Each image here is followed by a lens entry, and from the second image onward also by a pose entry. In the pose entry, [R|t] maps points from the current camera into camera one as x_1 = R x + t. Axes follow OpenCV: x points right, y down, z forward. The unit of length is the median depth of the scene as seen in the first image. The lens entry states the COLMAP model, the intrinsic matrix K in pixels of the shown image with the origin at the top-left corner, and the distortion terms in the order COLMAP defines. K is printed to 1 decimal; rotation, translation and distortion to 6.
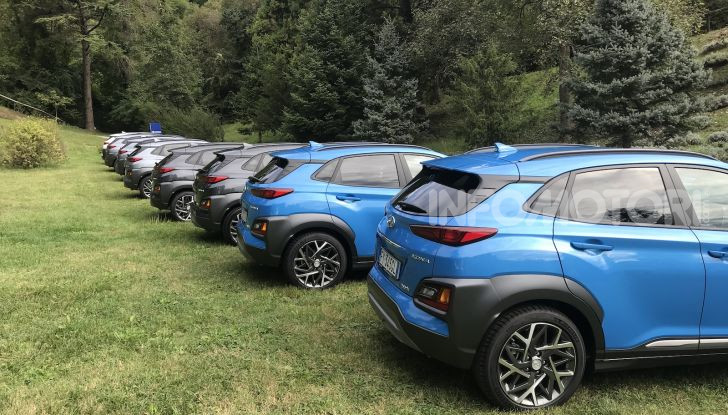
lens RADIAL K [[580.2, 0, 364.3], [0, 580.2, 194.7], [0, 0, 1]] dist [0.044129, -0.069787]
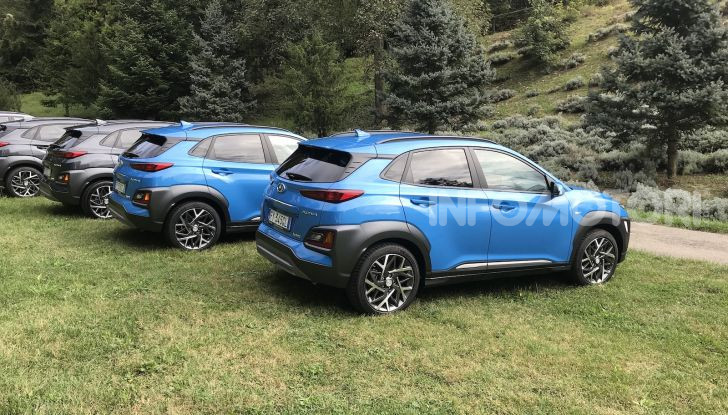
lens RADIAL K [[580.2, 0, 364.3], [0, 580.2, 194.7], [0, 0, 1]] dist [0.044129, -0.069787]
pose [[0.950411, -0.011097, 0.310797, -0.067894], [-0.000207, 0.999340, 0.036313, 0.005417], [-0.310995, -0.034577, 0.949782, -0.113163]]
